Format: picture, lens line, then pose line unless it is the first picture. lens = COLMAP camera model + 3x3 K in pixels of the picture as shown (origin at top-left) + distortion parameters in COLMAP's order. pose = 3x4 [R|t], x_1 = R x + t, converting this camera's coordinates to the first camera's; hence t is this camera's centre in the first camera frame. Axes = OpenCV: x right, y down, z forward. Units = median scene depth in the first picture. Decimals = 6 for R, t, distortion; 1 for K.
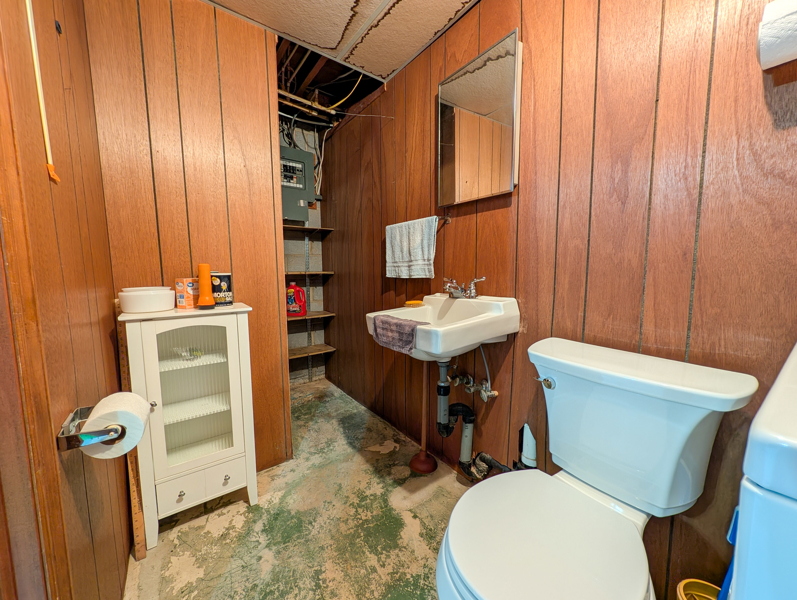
lens RADIAL K [[308.7, 0, 398.0], [0, 308.7, 300.0], [0, 0, 1]] dist [0.000630, -0.000085]
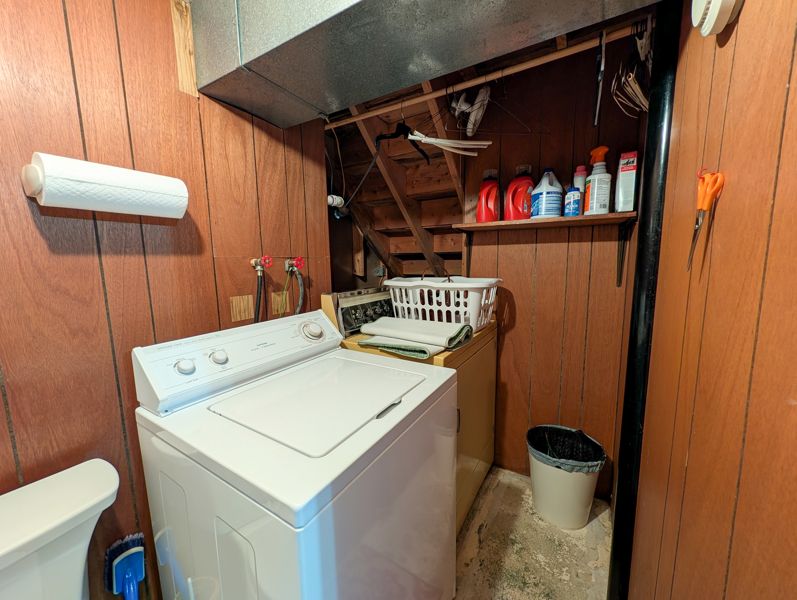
lens RADIAL K [[308.7, 0, 398.5], [0, 308.7, 300.4], [0, 0, 1]] dist [0.000630, -0.000085]
pose [[-0.375846, -0.107763, 0.920395, -0.318337], [0.108109, 0.981335, 0.159044, -0.409465], [-0.920355, 0.159279, -0.357180, 0.248103]]
